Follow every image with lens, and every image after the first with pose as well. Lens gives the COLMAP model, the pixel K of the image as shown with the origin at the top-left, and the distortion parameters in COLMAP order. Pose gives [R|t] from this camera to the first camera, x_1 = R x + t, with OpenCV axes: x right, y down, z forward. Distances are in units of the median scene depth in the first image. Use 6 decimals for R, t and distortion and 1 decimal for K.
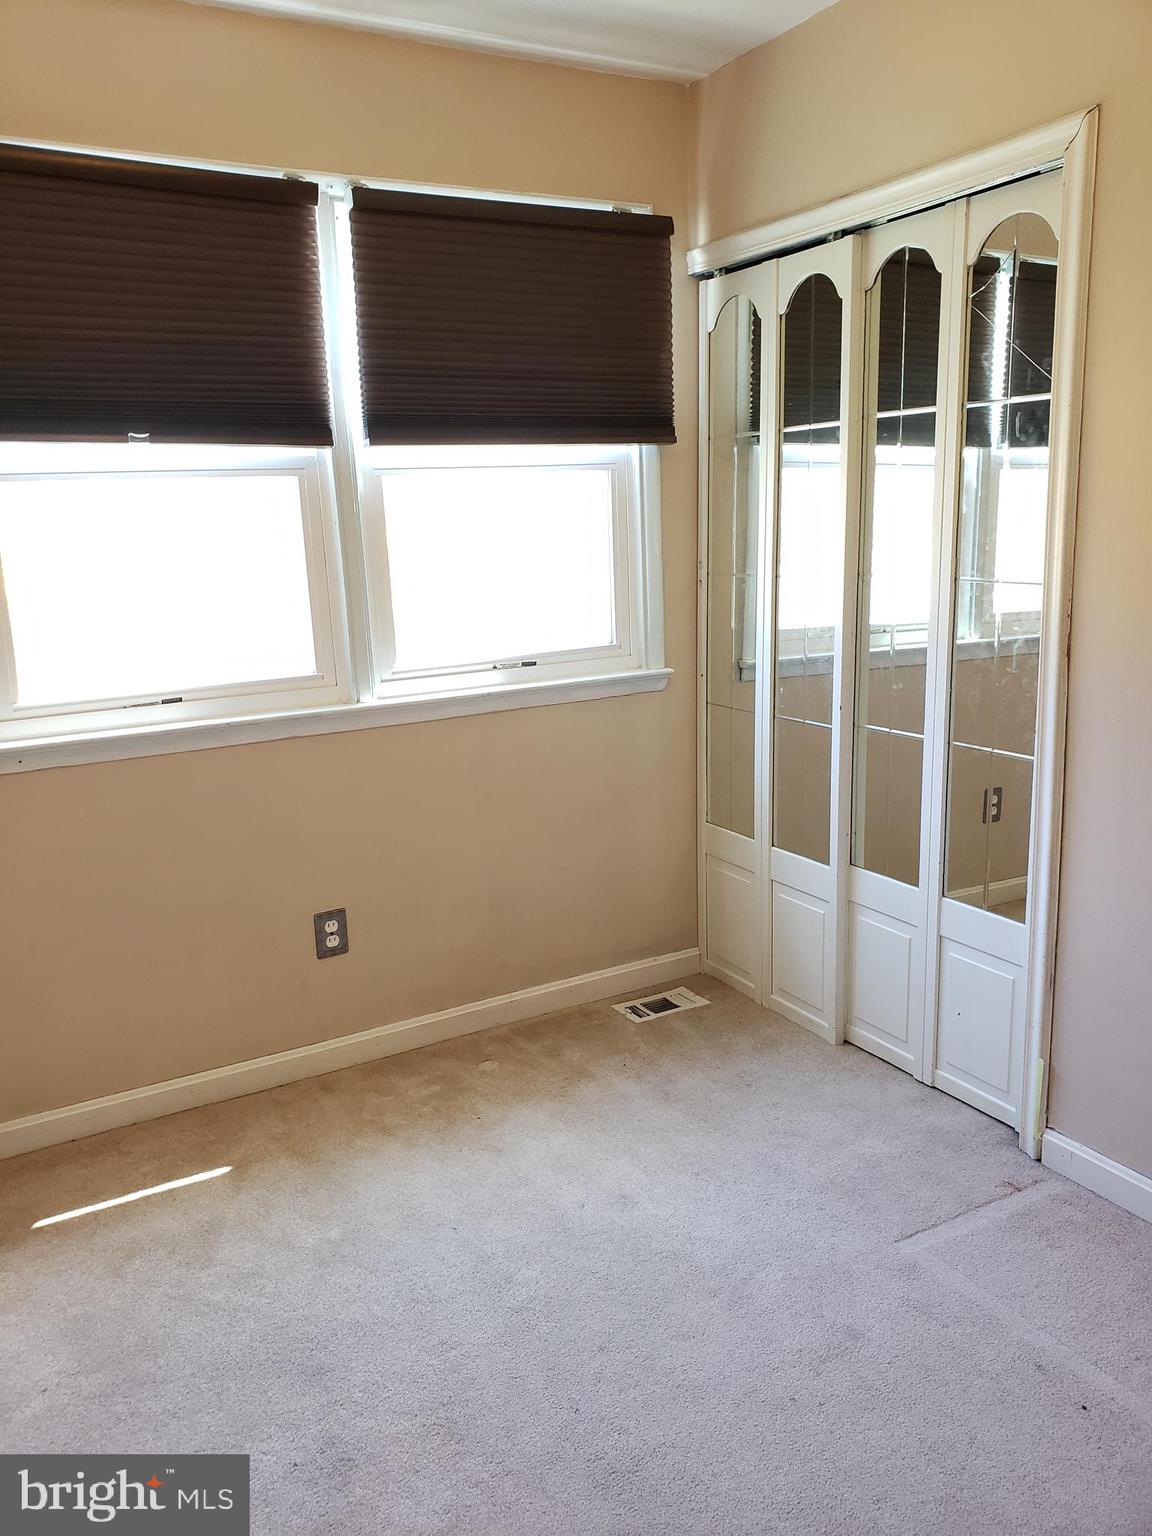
lens RADIAL K [[1202.5, 0, 574.9], [0, 1202.5, 735.5], [0, 0, 1]] dist [0.040410, -0.007465]
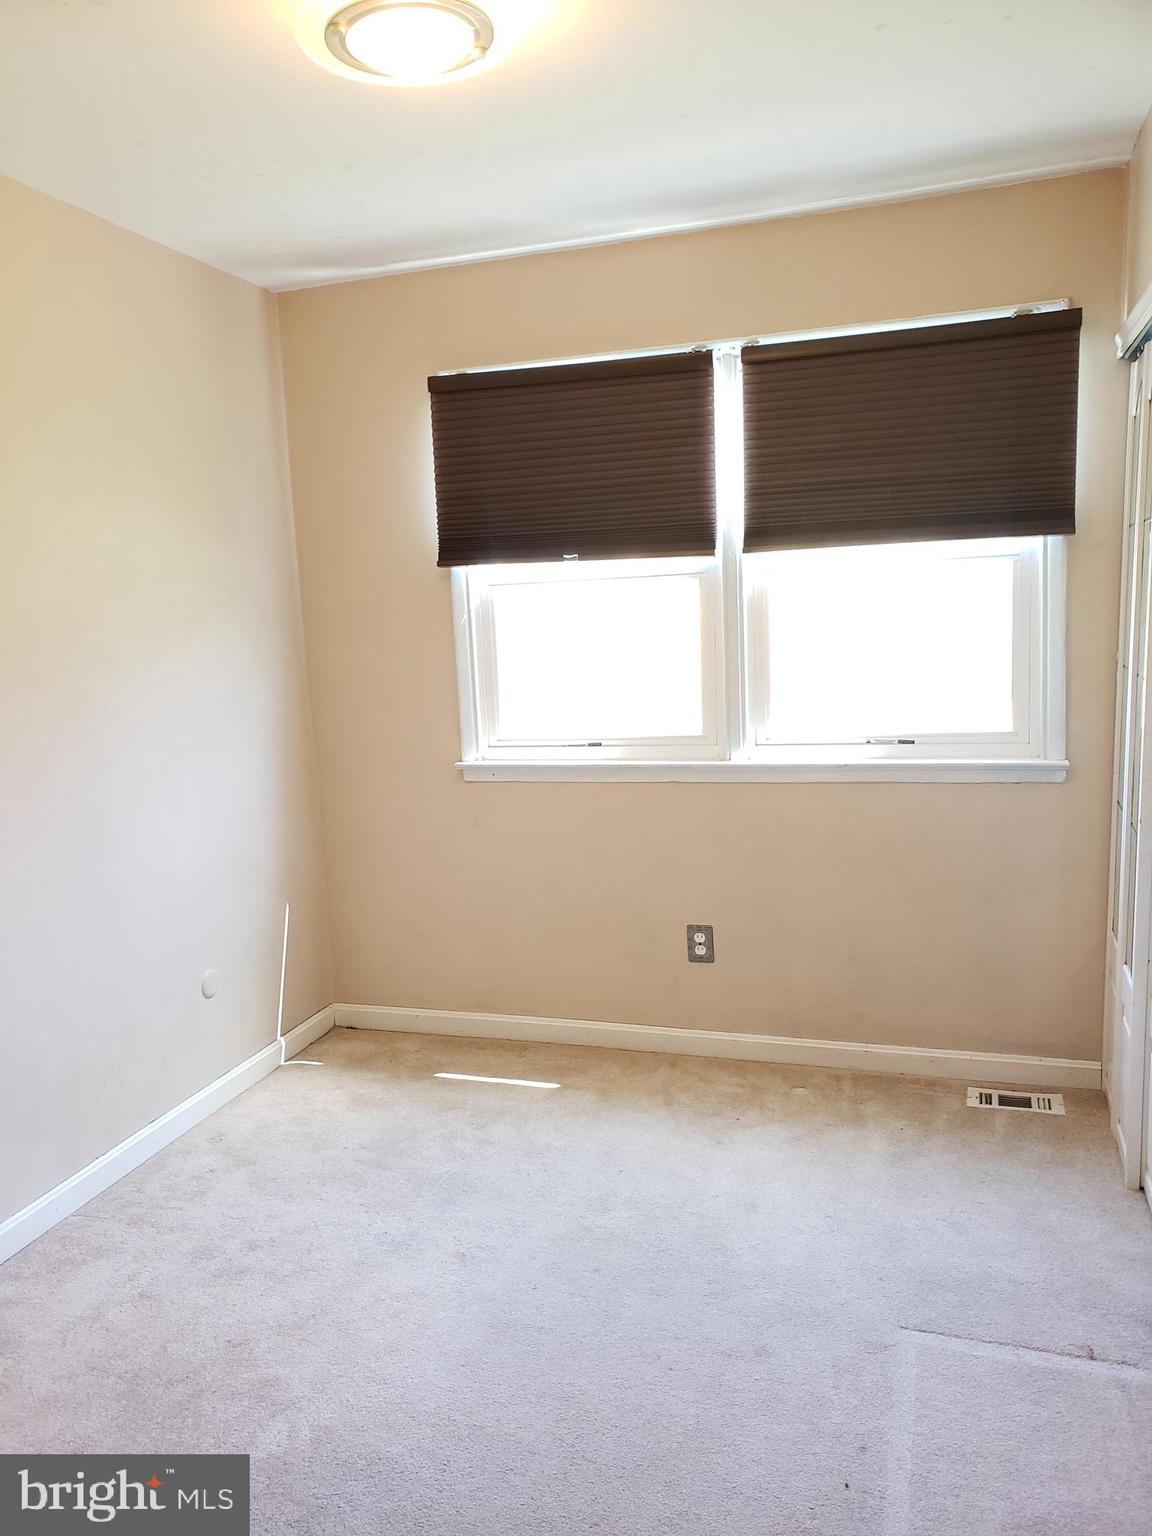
lens RADIAL K [[1202.5, 0, 574.9], [0, 1202.5, 735.5], [0, 0, 1]] dist [0.040410, -0.007465]
pose [[0.672315, 0.080580, -0.735867, 0.601942], [-0.119915, 0.992784, -0.000846, -0.031160], [0.730488, 0.088810, 0.677126, 0.051132]]
